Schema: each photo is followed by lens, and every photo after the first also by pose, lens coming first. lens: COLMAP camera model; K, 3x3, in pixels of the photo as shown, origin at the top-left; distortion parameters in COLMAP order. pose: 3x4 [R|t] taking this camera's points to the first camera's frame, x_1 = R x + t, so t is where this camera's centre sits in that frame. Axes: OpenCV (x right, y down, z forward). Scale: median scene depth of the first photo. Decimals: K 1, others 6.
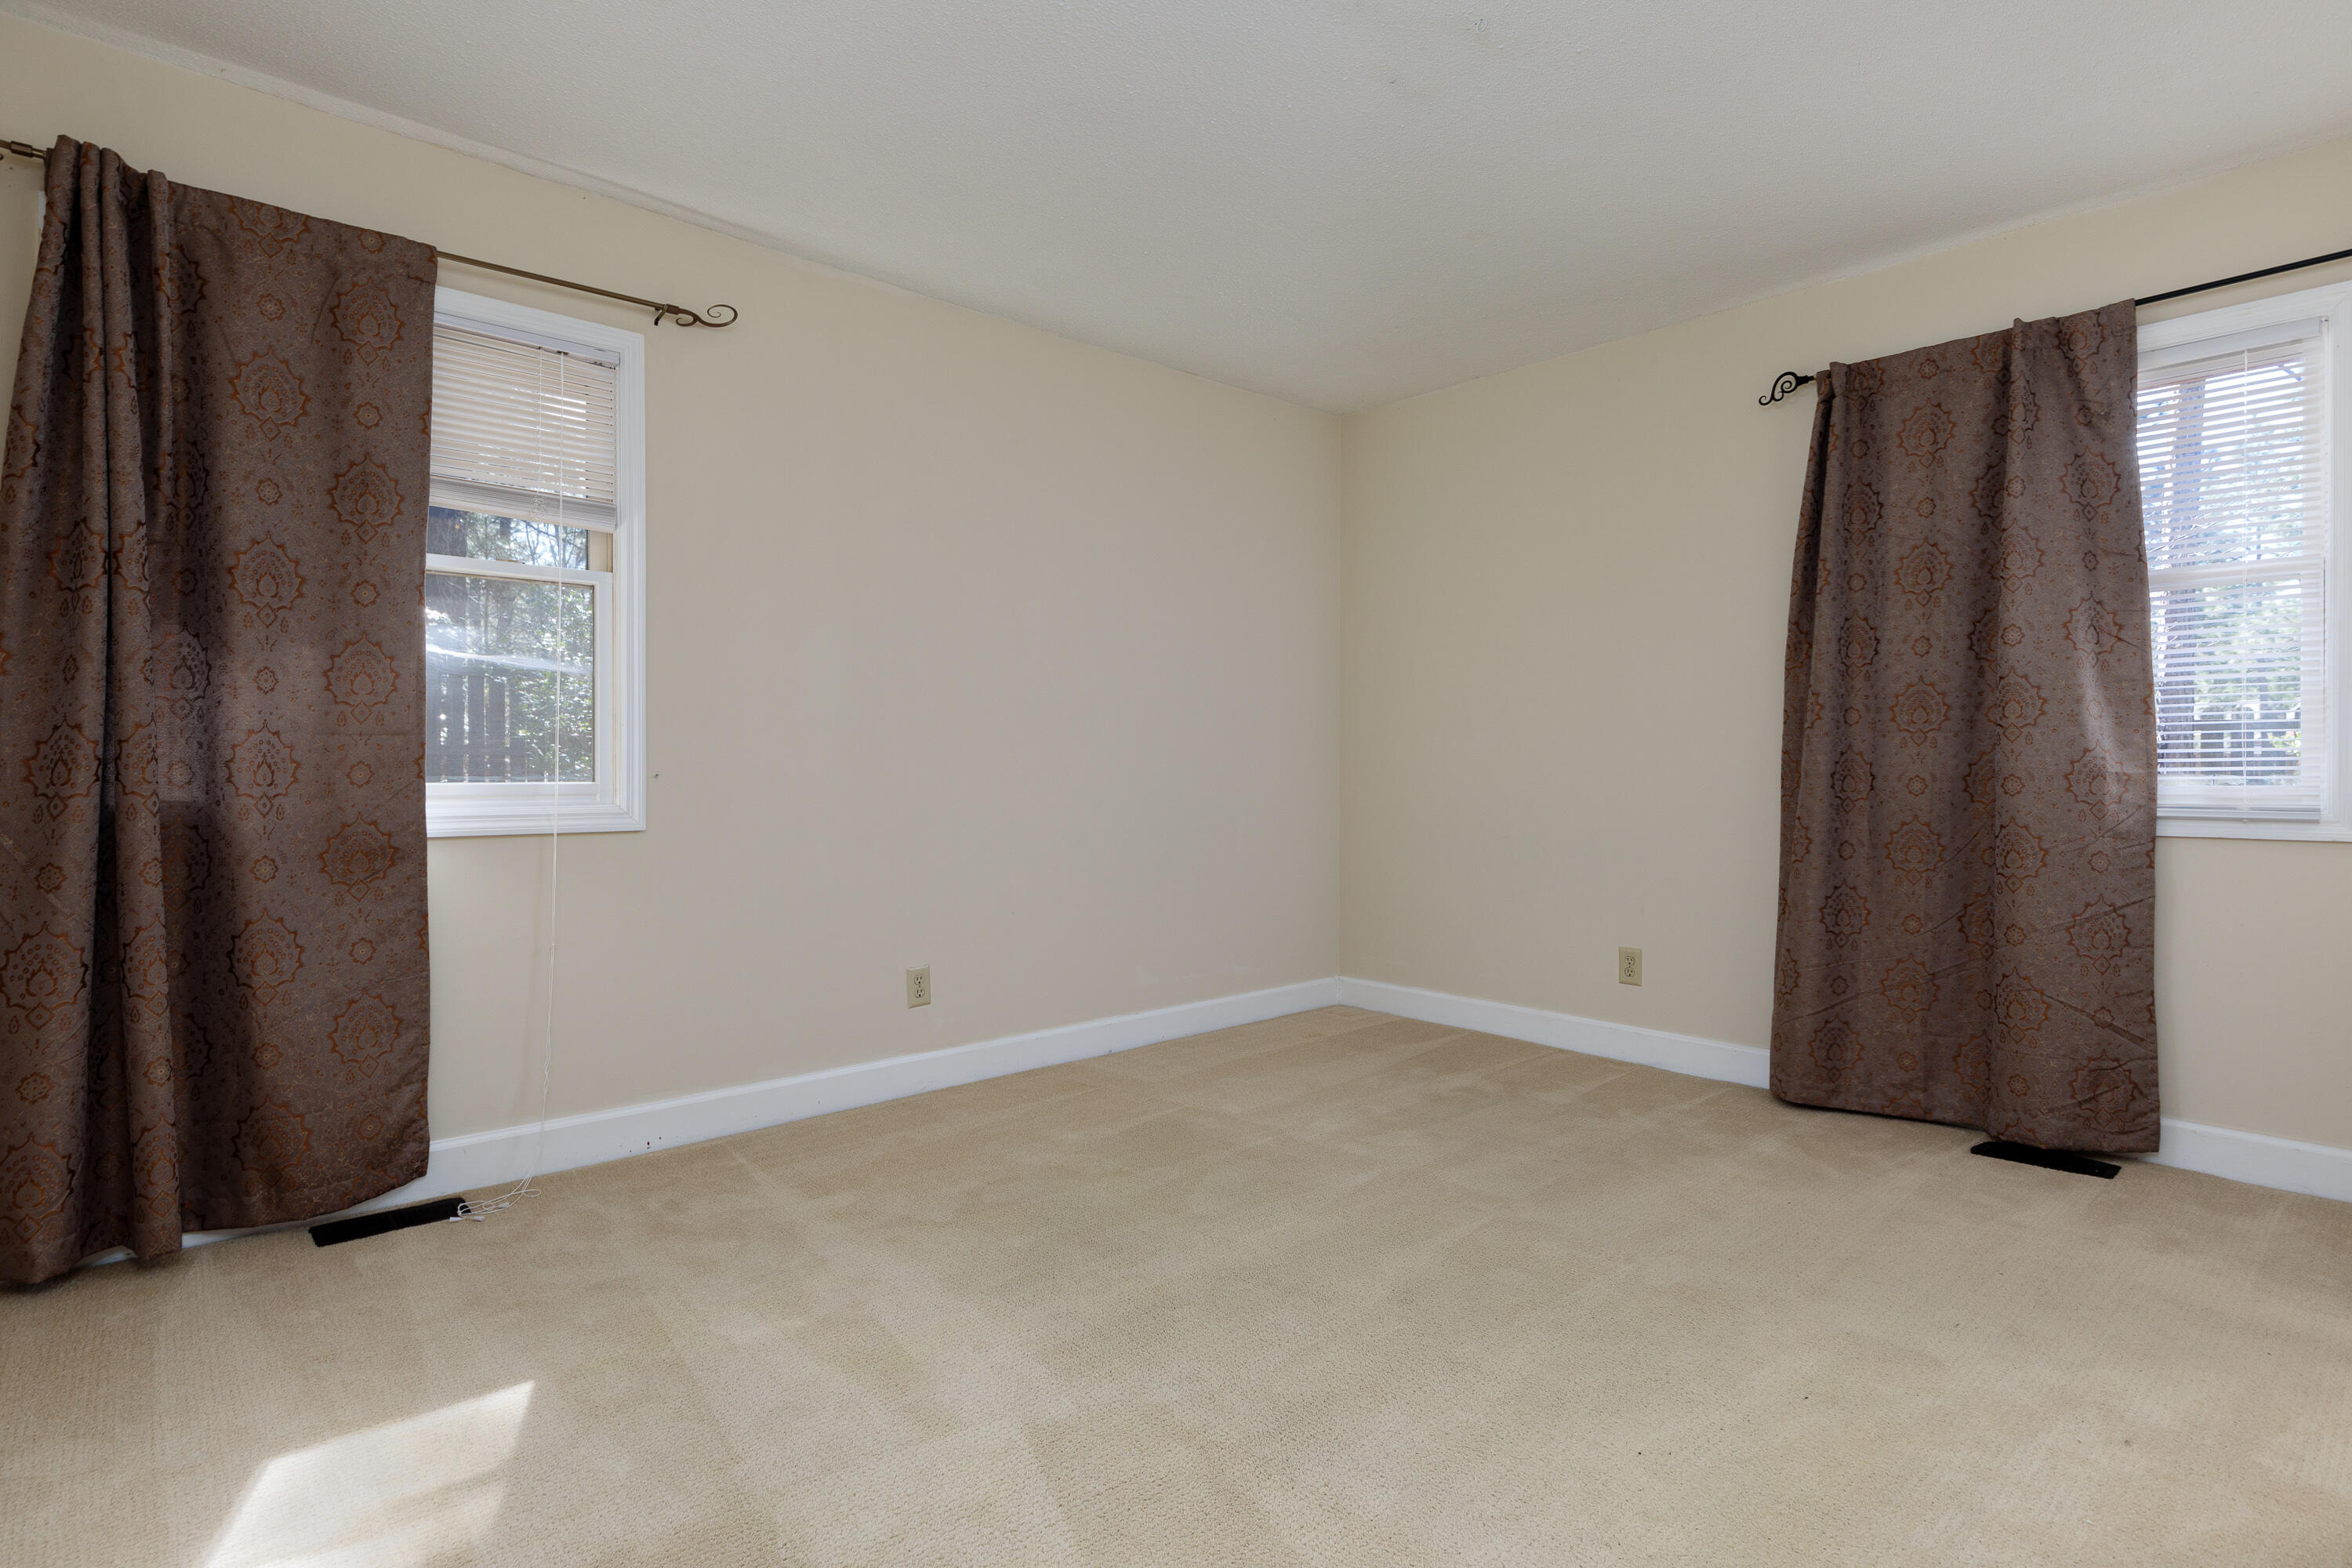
lens RADIAL K [[1216.0, 0, 1176.0], [0, 1216.0, 784.0], [0, 0, 1]] dist [-0.000128, -0.000526]
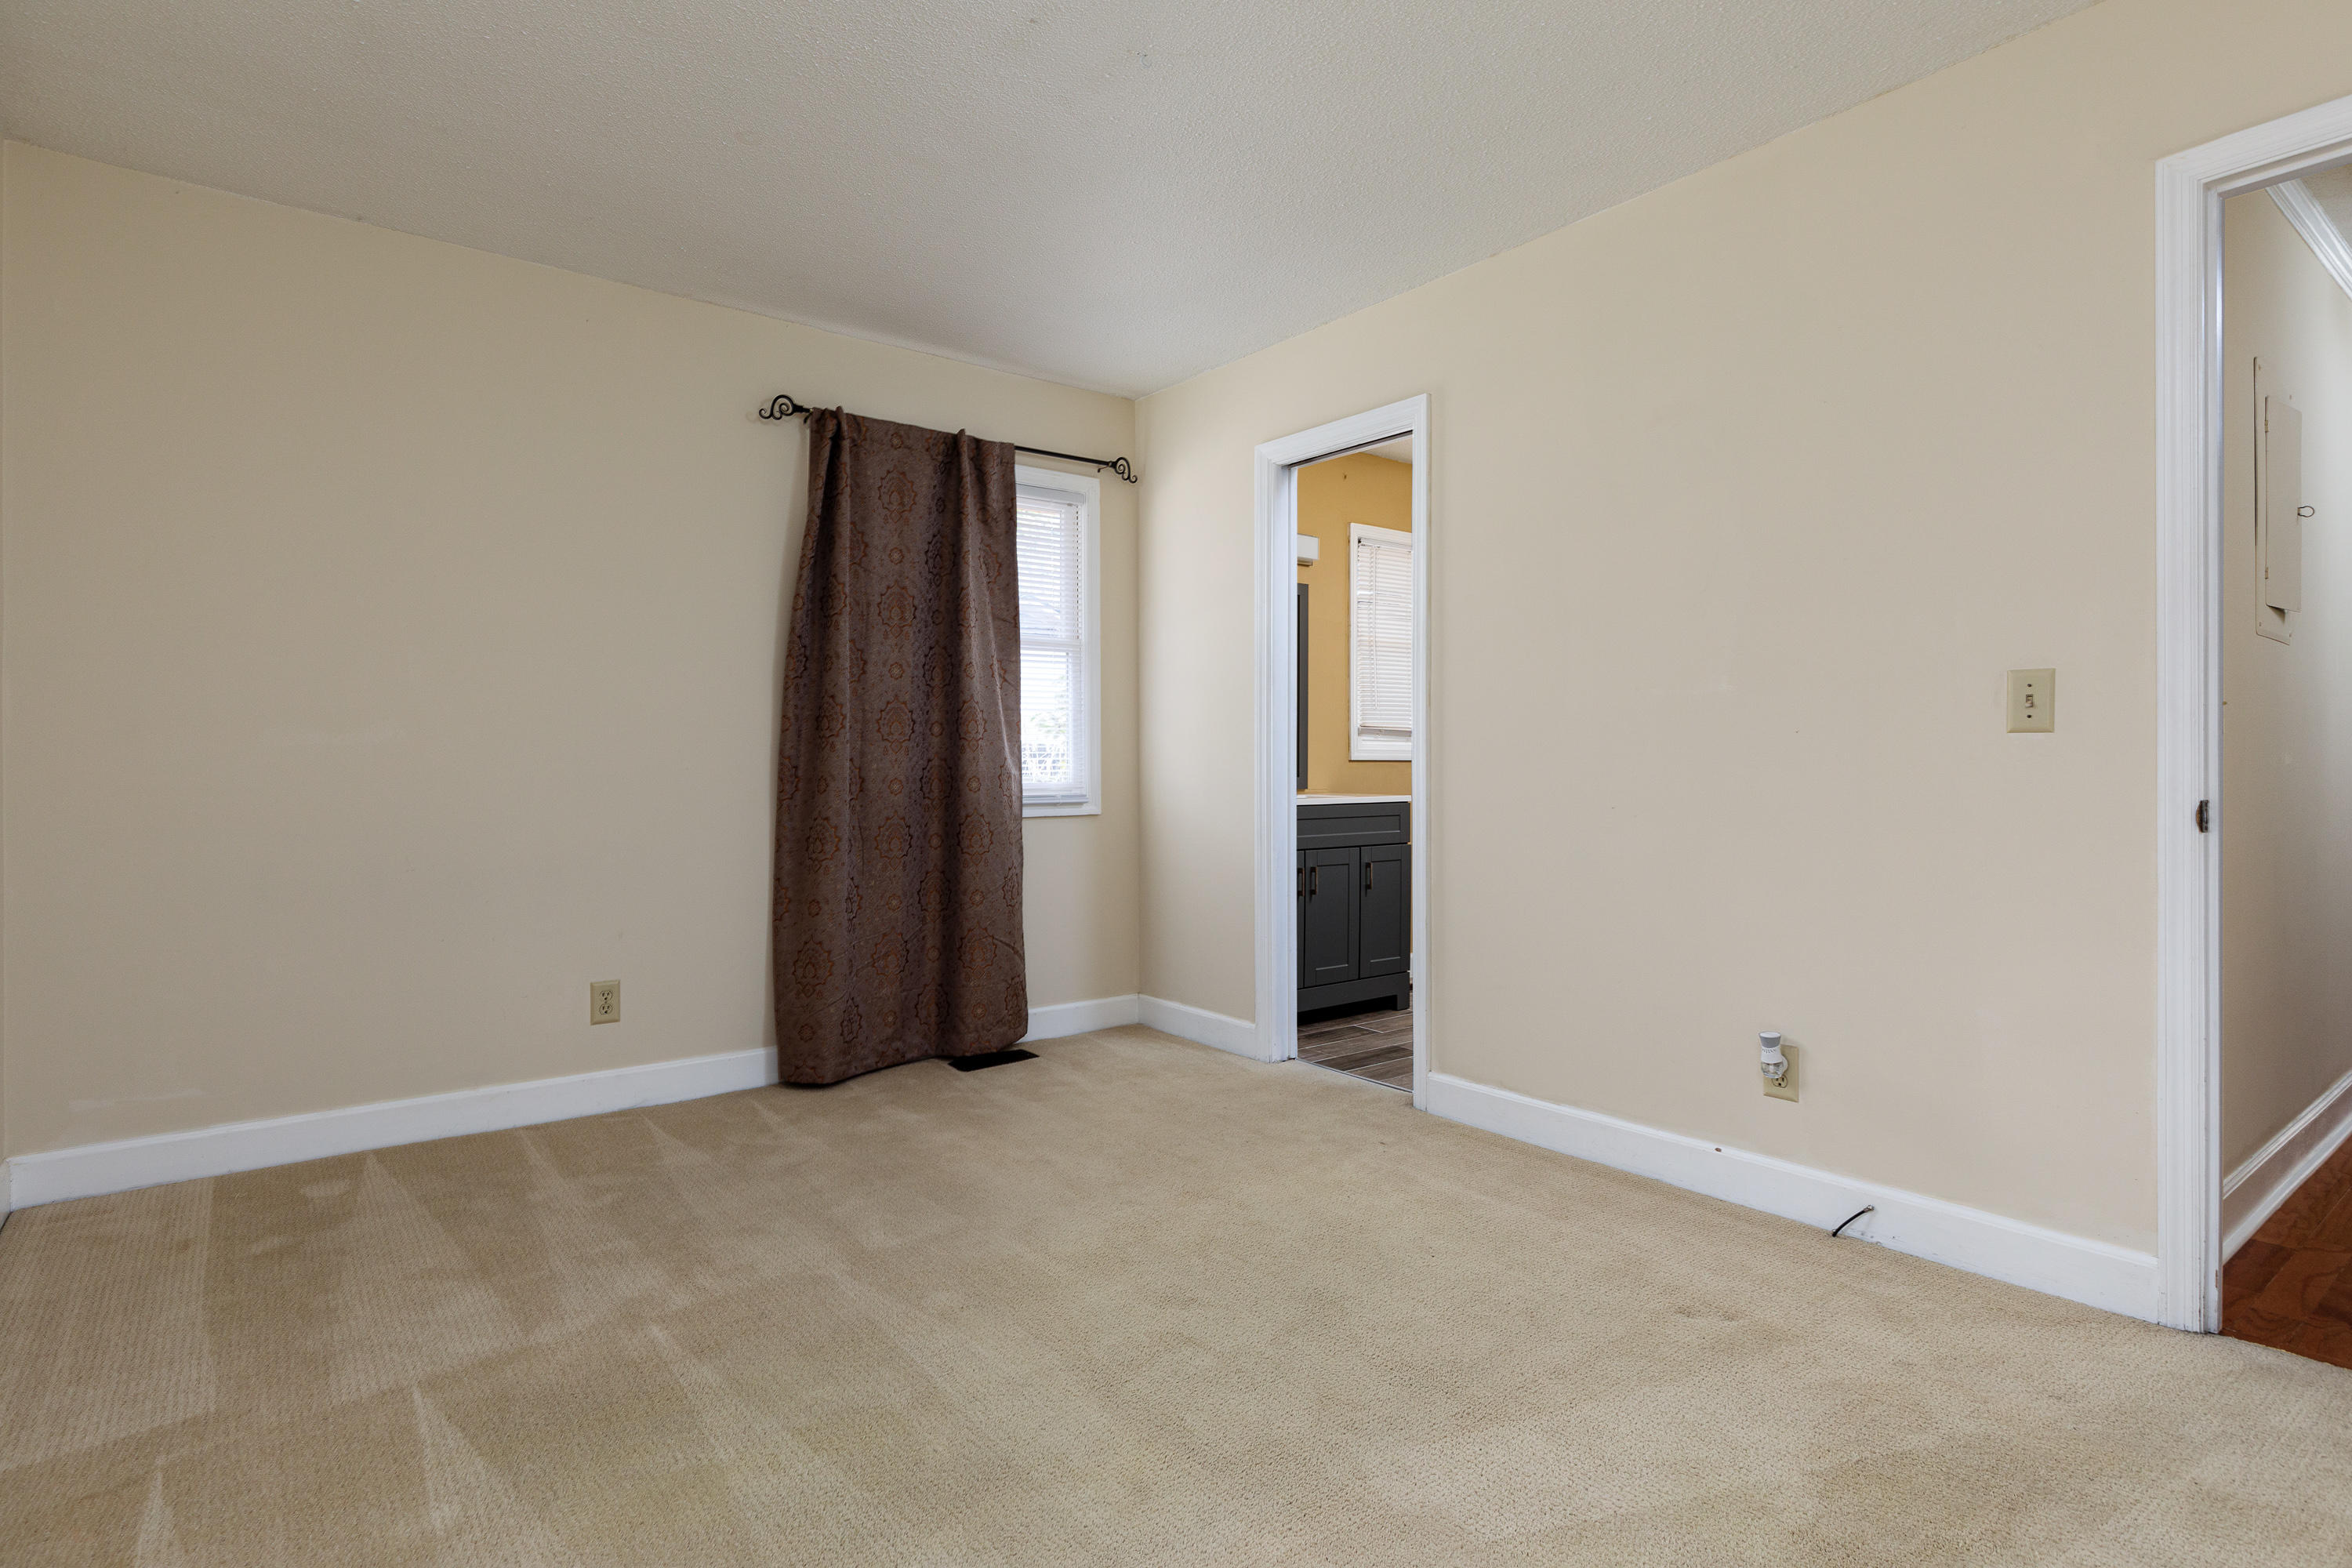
lens RADIAL K [[1192.5, 0, 1180.4], [0, 1192.5, 780.4], [0, 0, 1]] dist [0.001814, -0.000622]
pose [[0.060191, -0.013294, 0.998098, -0.542598], [0.018031, 0.999763, 0.012229, -0.013763], [-0.998024, 0.017260, 0.060416, 0.643032]]
